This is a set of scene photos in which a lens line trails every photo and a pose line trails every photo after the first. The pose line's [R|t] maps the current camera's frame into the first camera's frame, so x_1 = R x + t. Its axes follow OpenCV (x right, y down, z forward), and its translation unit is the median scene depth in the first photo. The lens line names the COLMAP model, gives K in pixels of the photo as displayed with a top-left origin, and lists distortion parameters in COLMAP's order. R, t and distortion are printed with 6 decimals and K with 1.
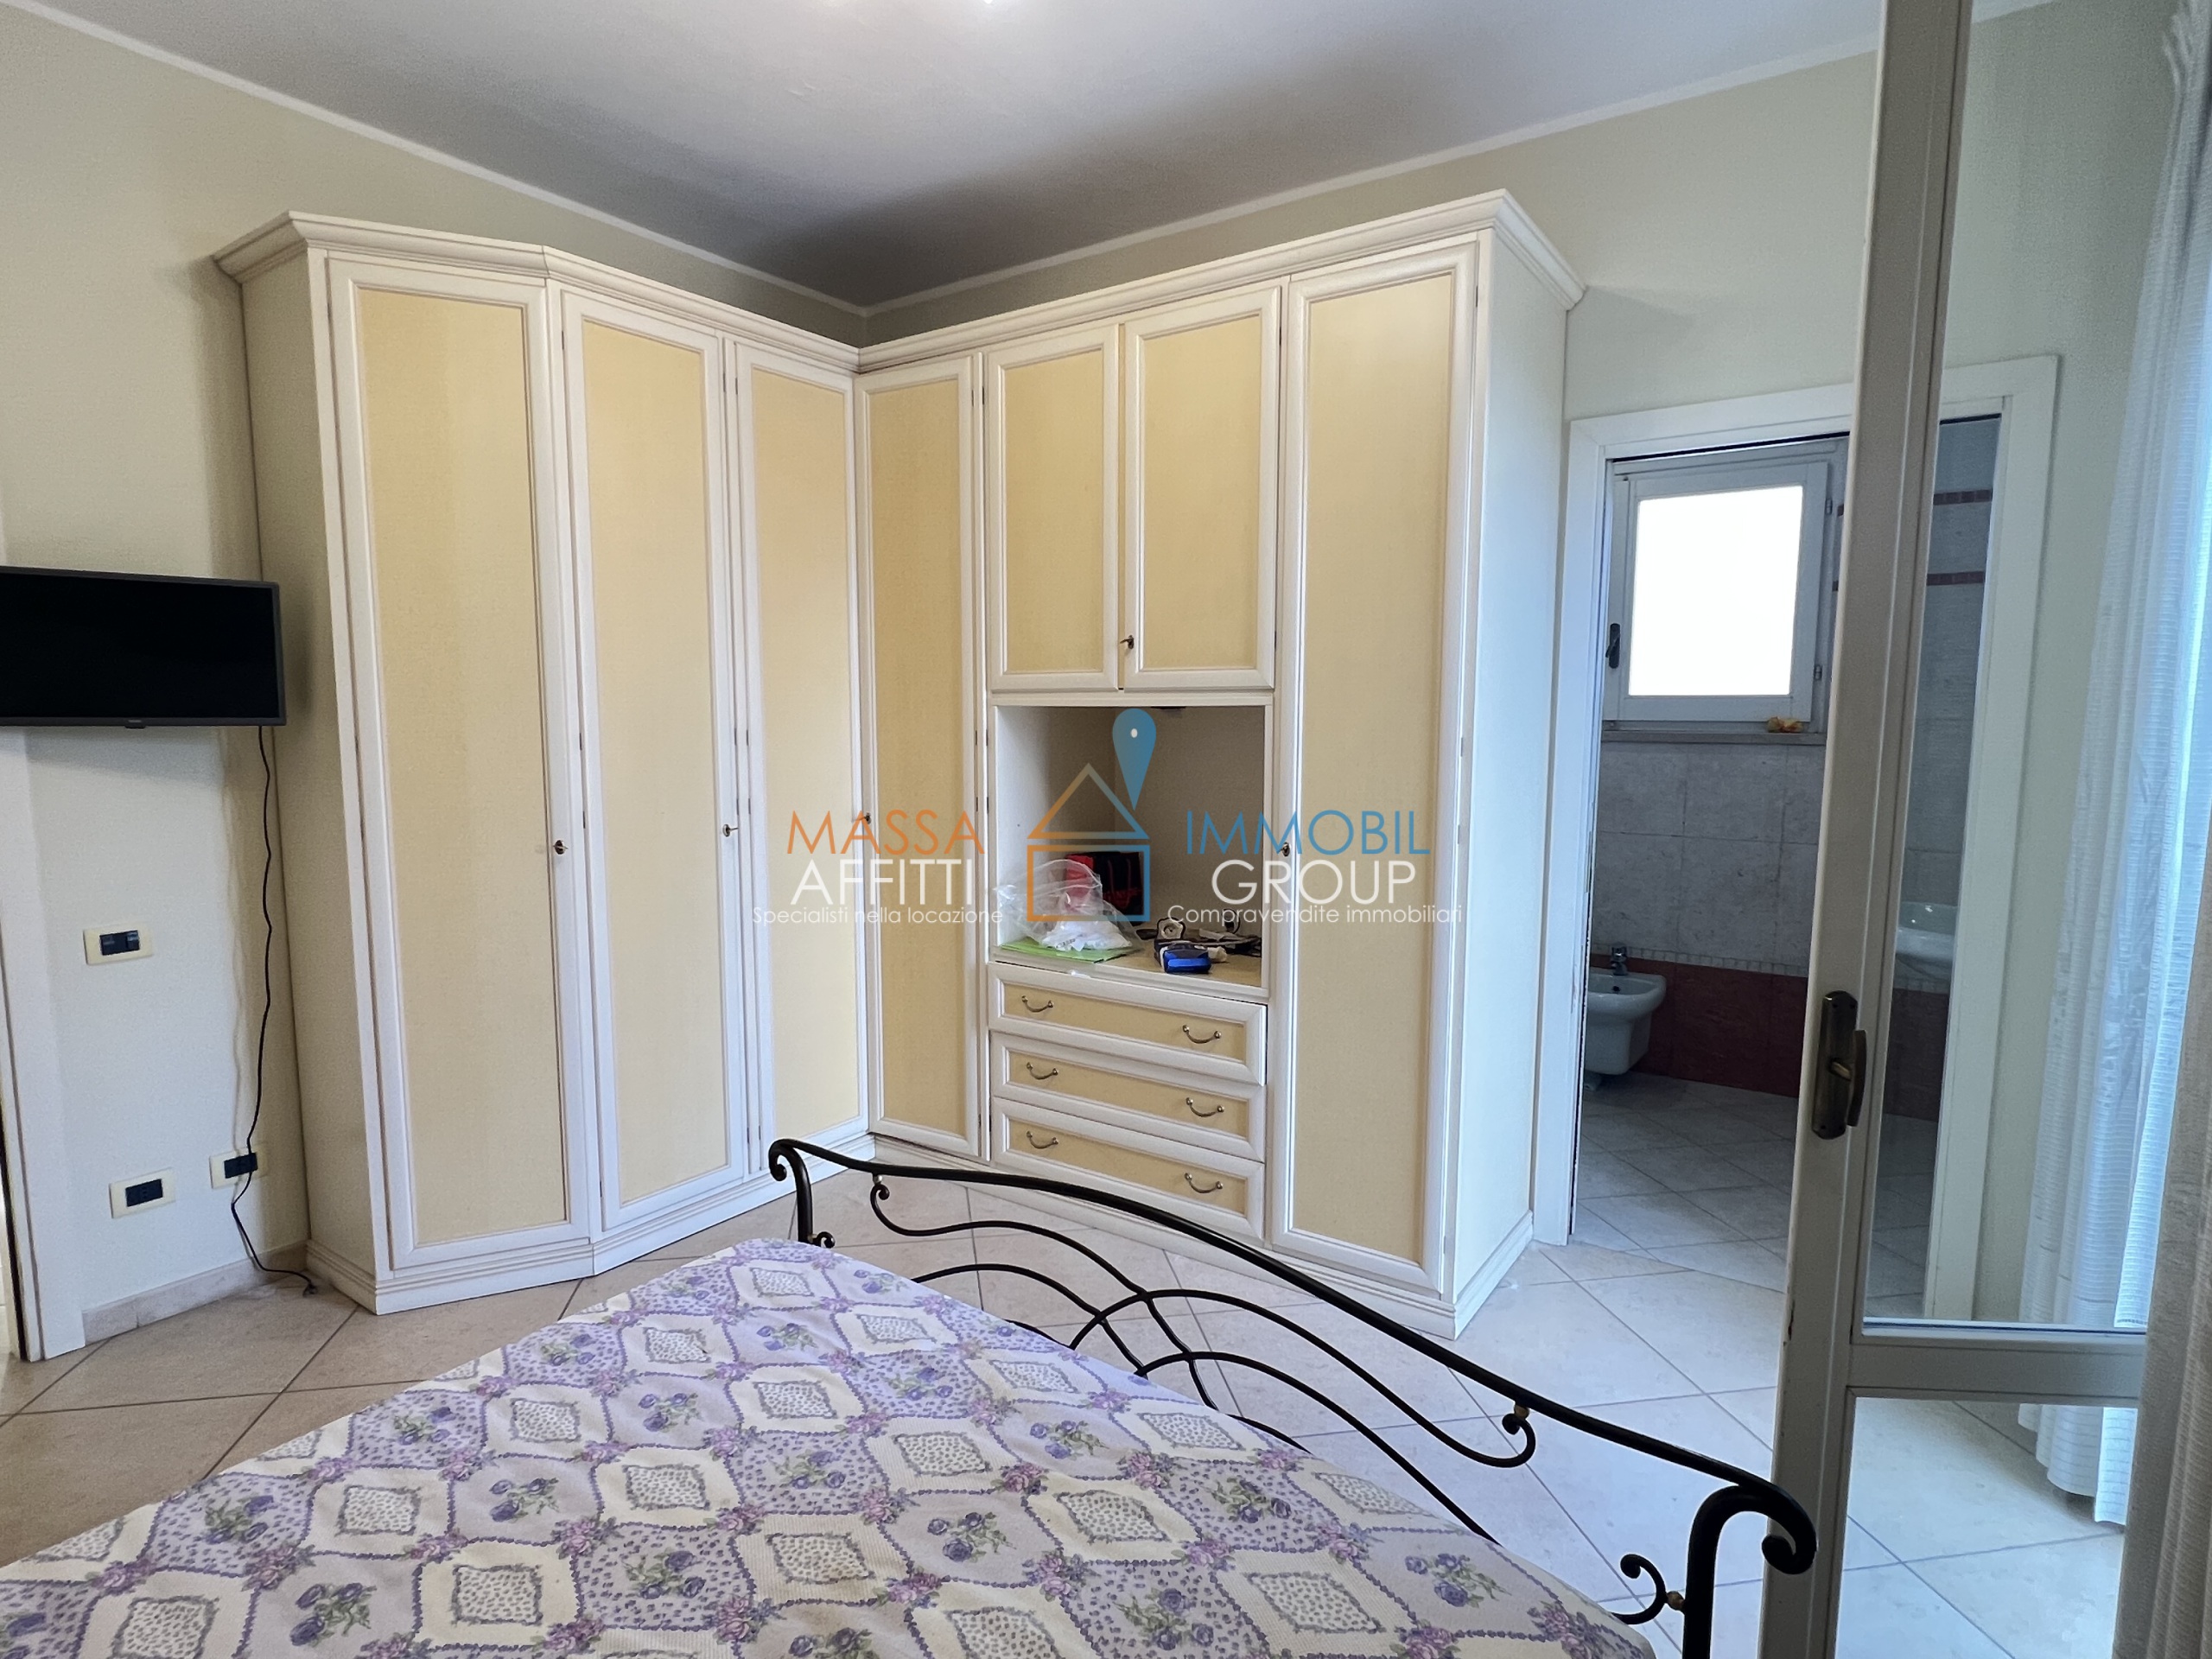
lens RADIAL K [[1176.7, 0, 1112.9], [0, 1176.7, 835.9], [0, 0, 1]] dist [-0.003334, 0.001176]
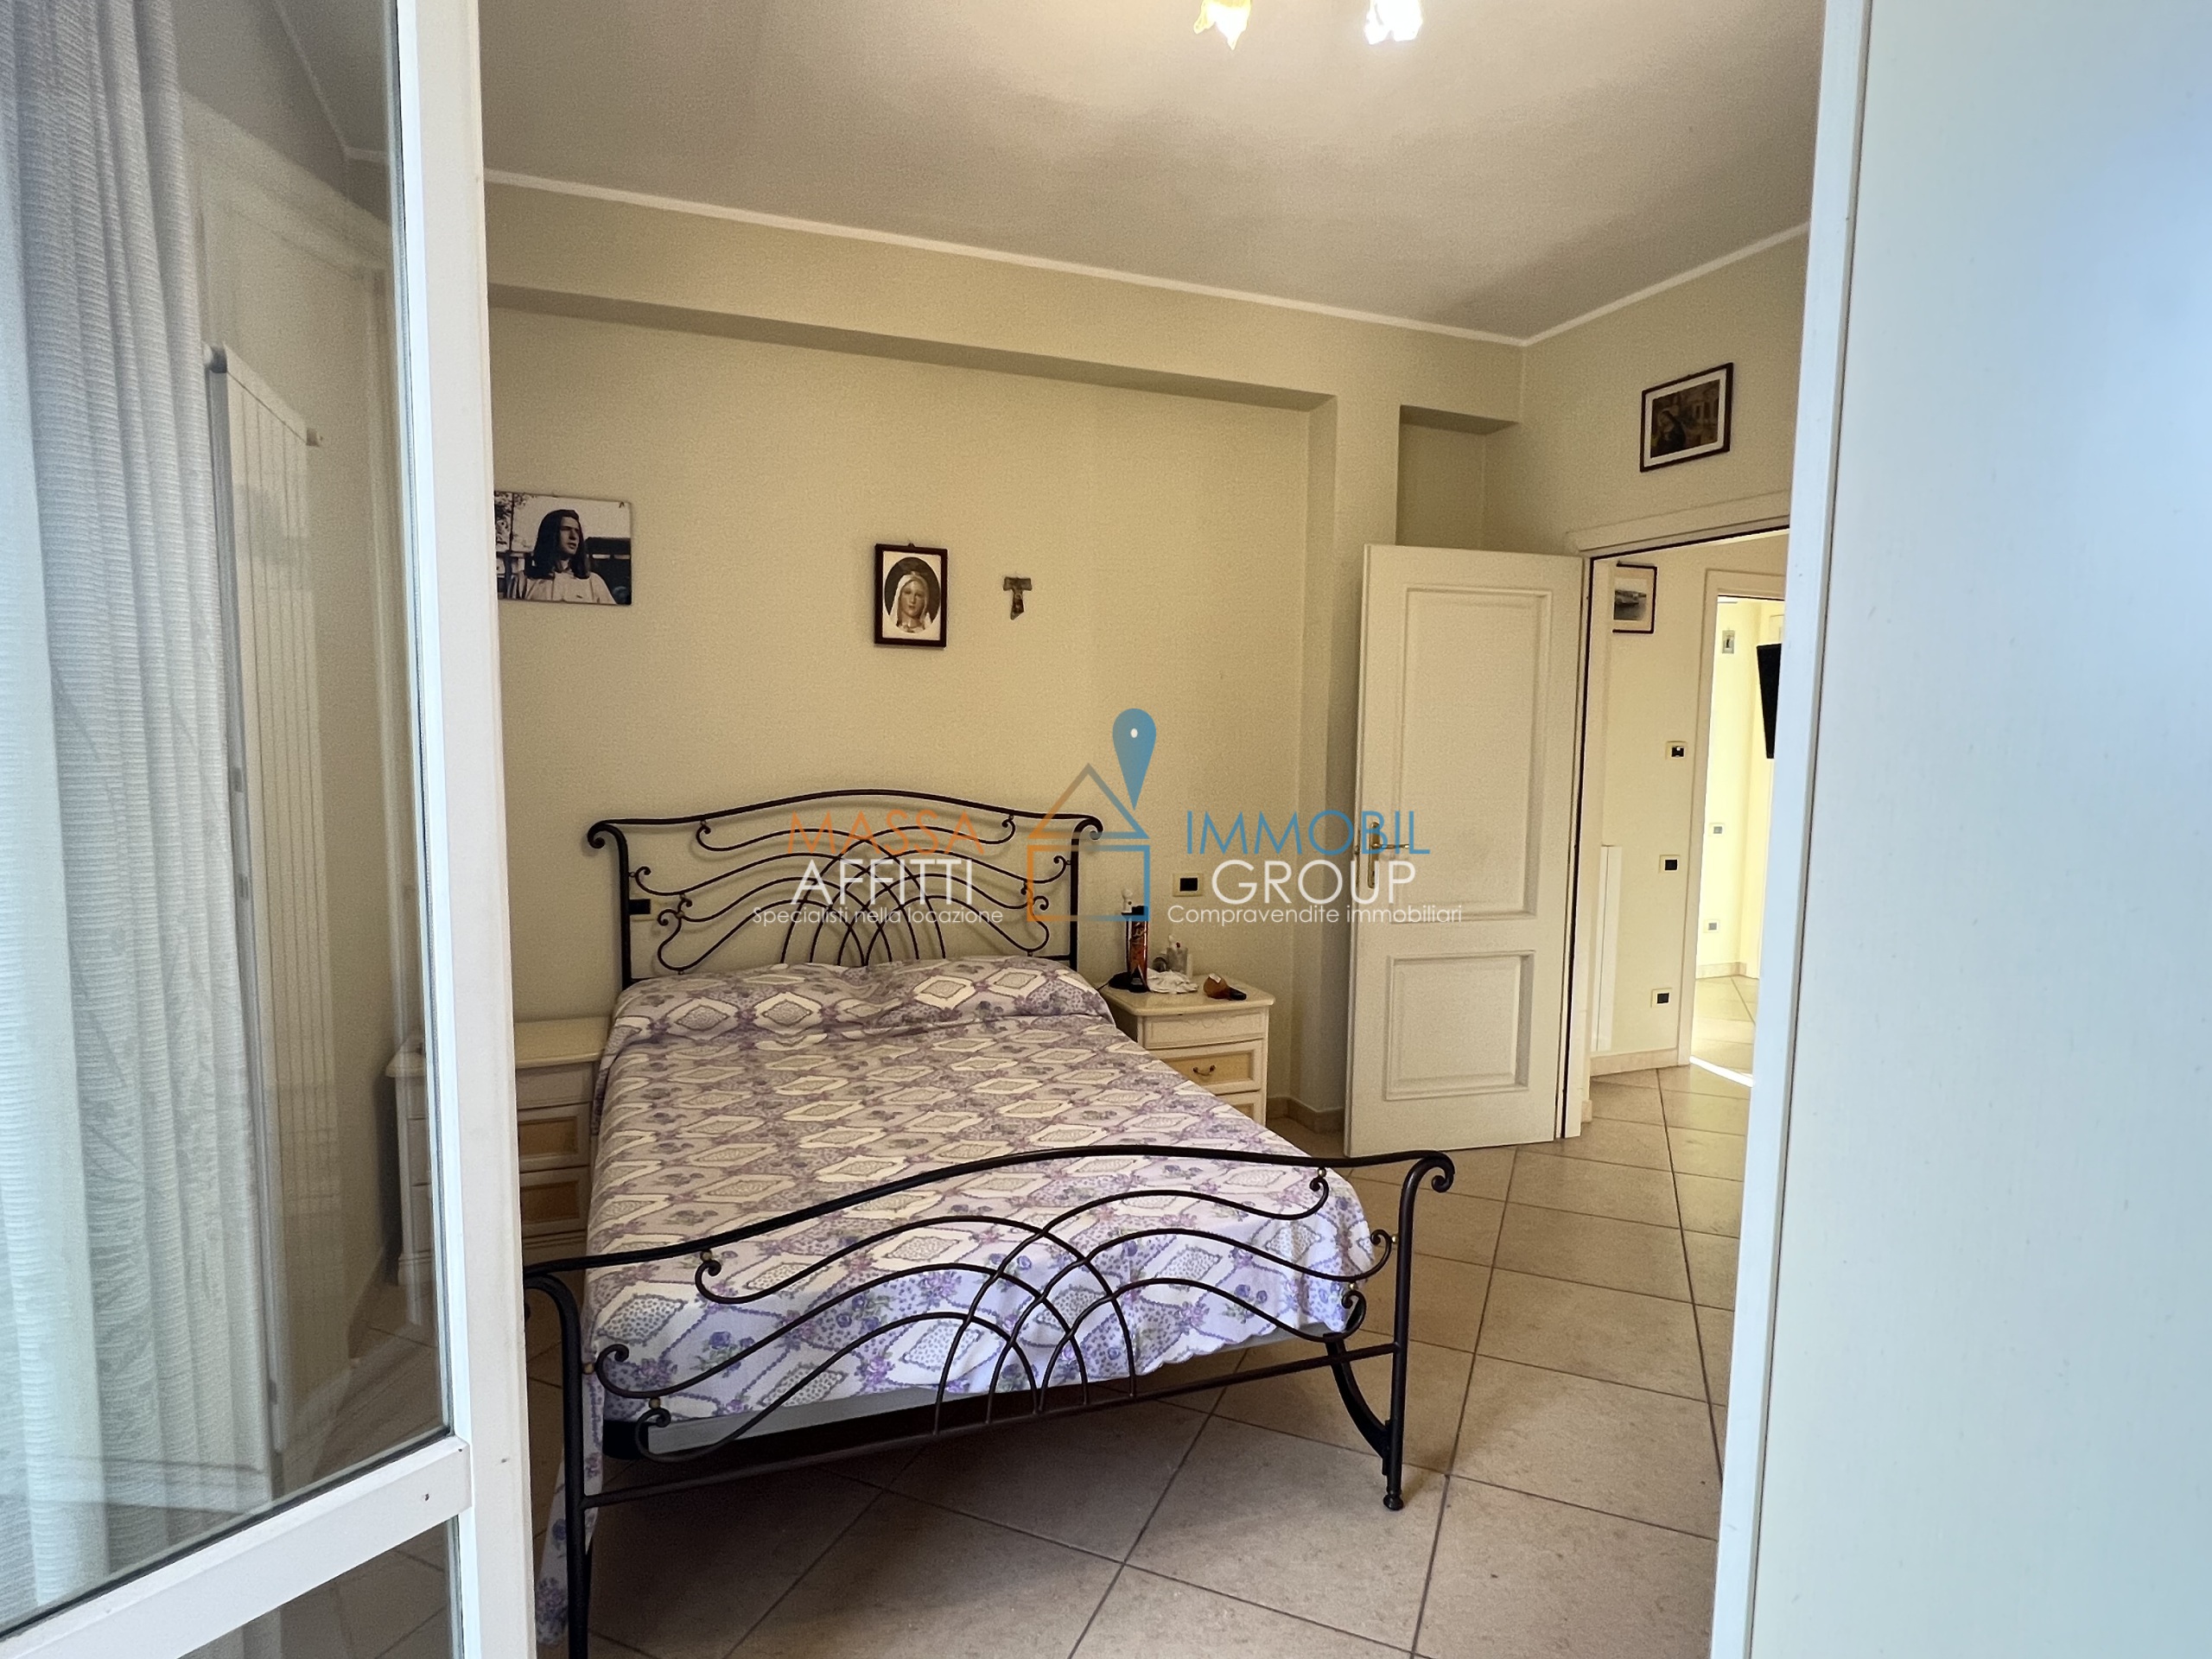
lens RADIAL K [[1182.0, 0, 1100.9], [0, 1182.0, 834.6], [0, 0, 1]] dist [-0.002777, 0.001210]
pose [[-0.545653, 0.067103, -0.835320, 1.014076], [-0.111352, 0.982144, 0.151636, -0.202168], [0.830580, 0.175755, -0.528438, 1.708549]]
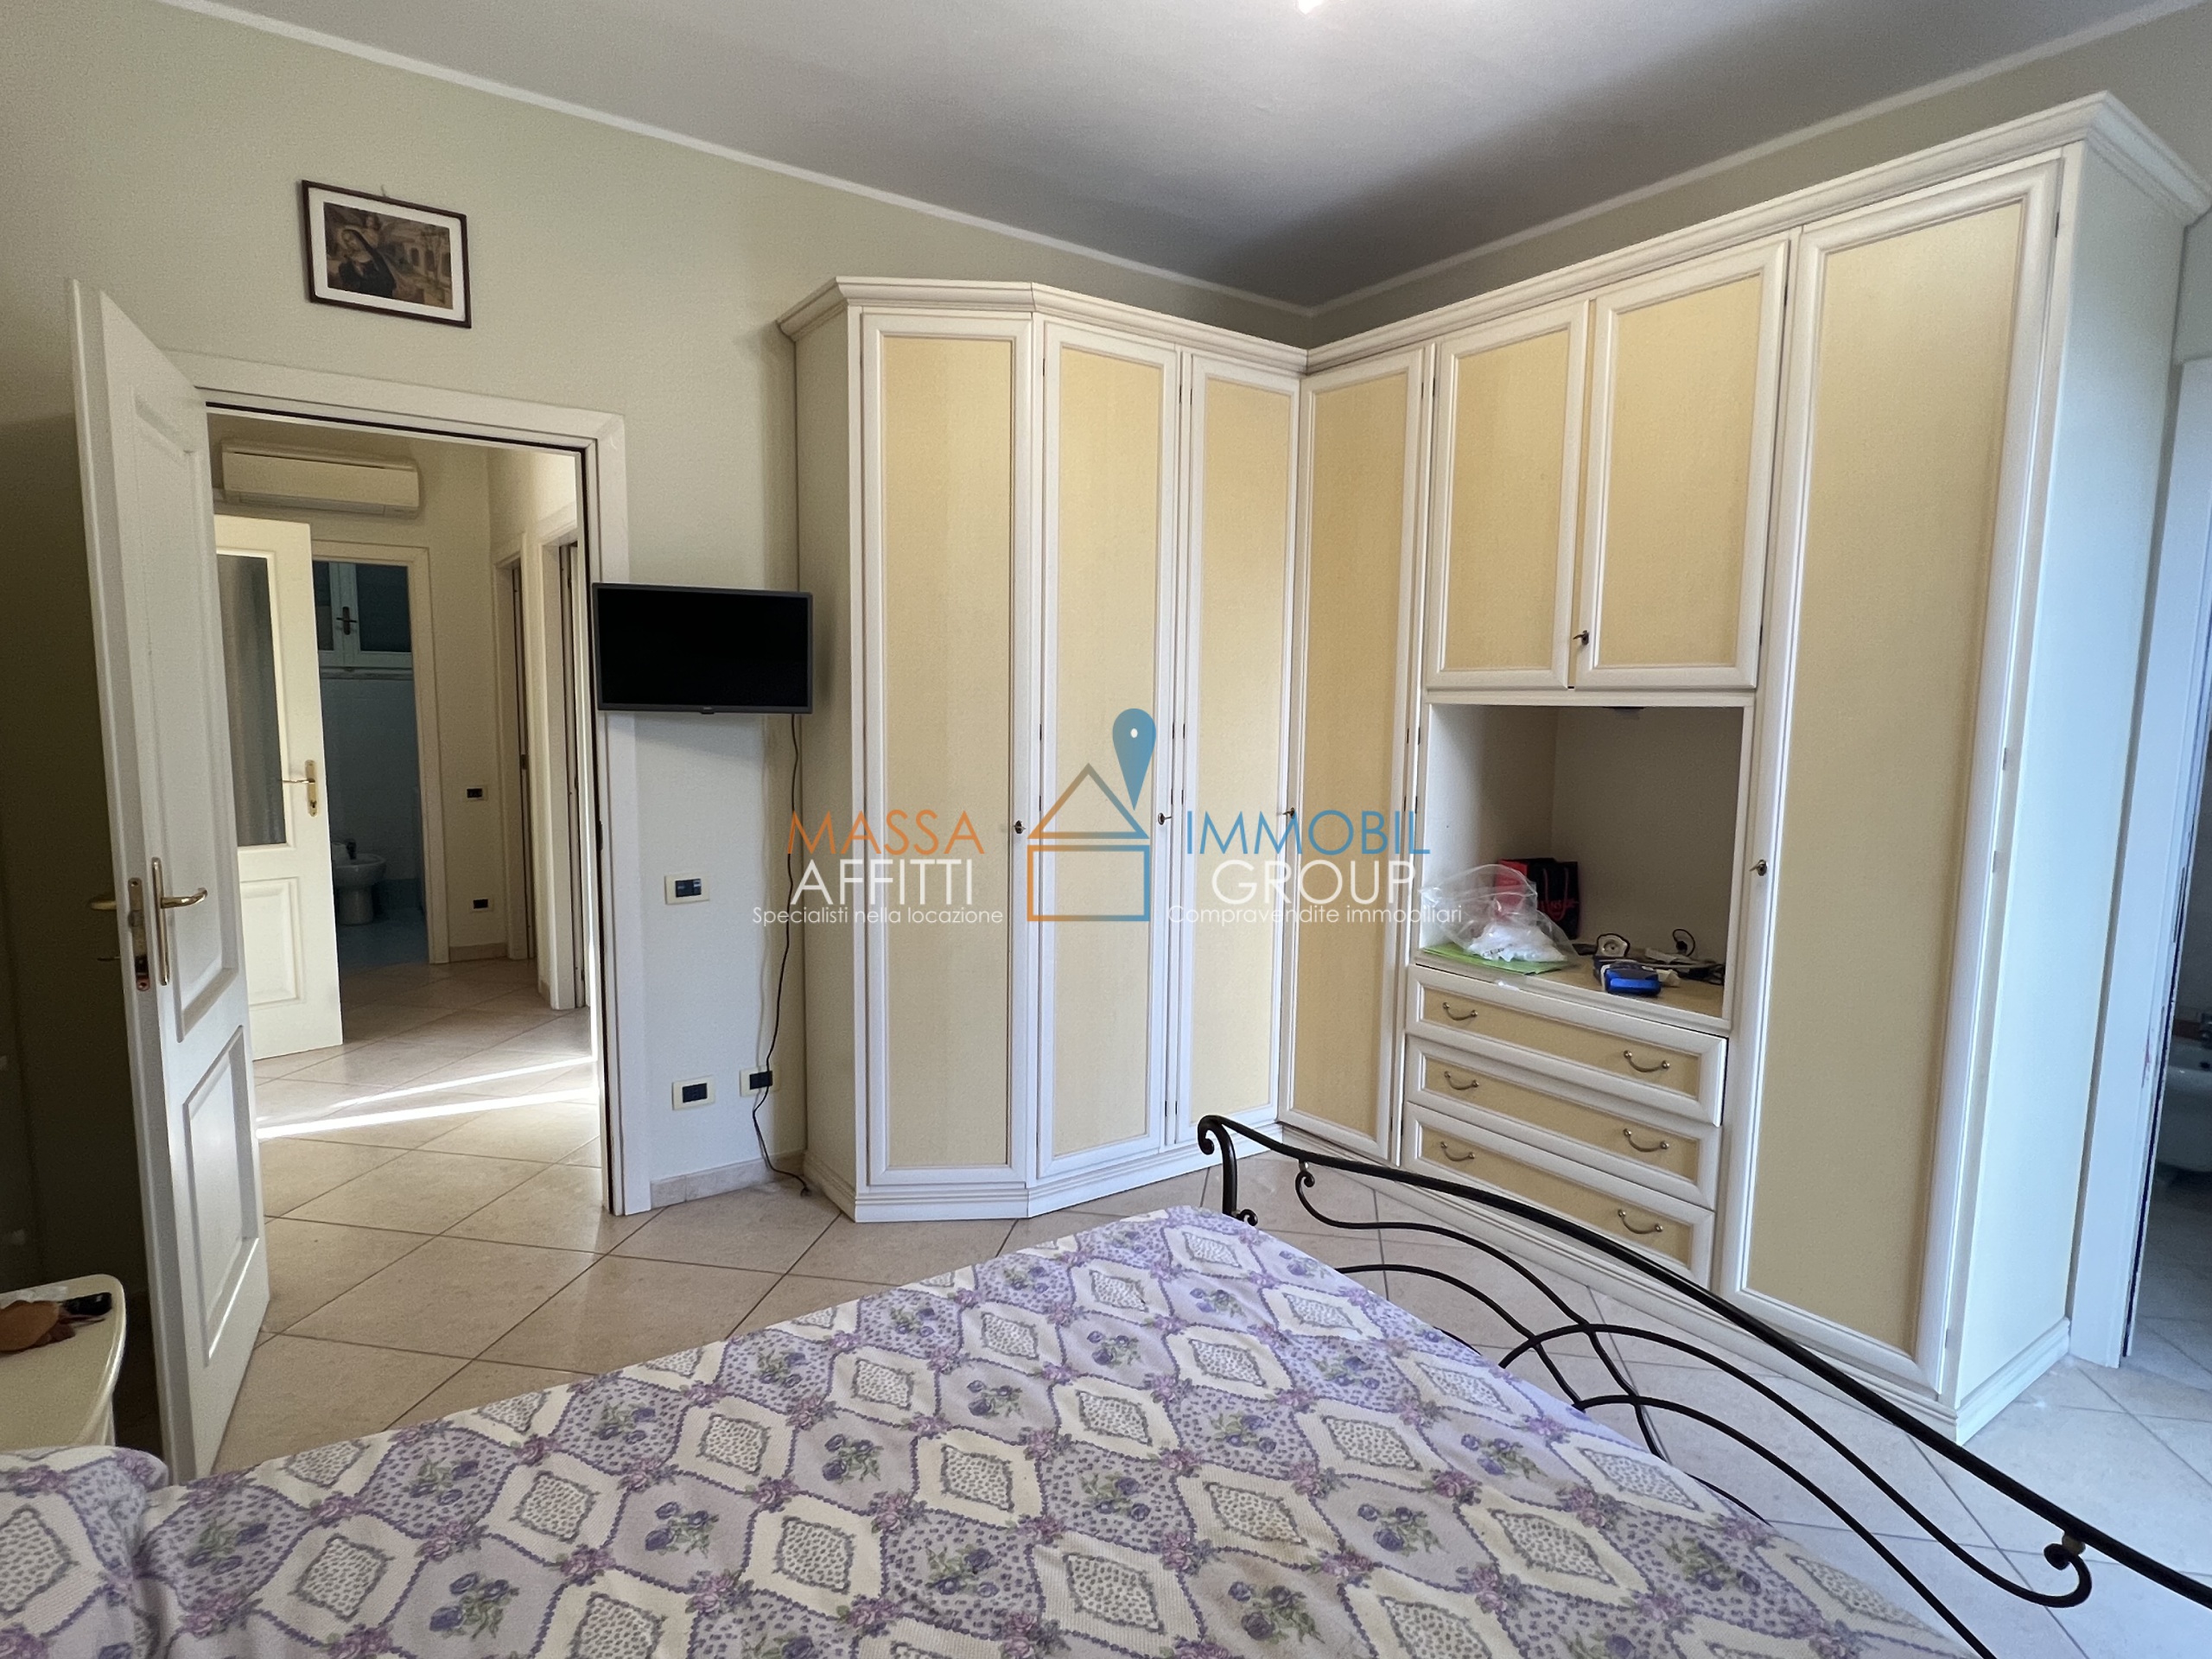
lens RADIAL K [[1182.0, 0, 1100.9], [0, 1182.0, 834.6], [0, 0, 1]] dist [-0.002777, 0.001210]
pose [[0.940159, 0.049122, -0.337176, -0.040660], [-0.048625, 0.998768, 0.009924, 0.003163], [0.337248, 0.007065, 0.941389, -0.033921]]
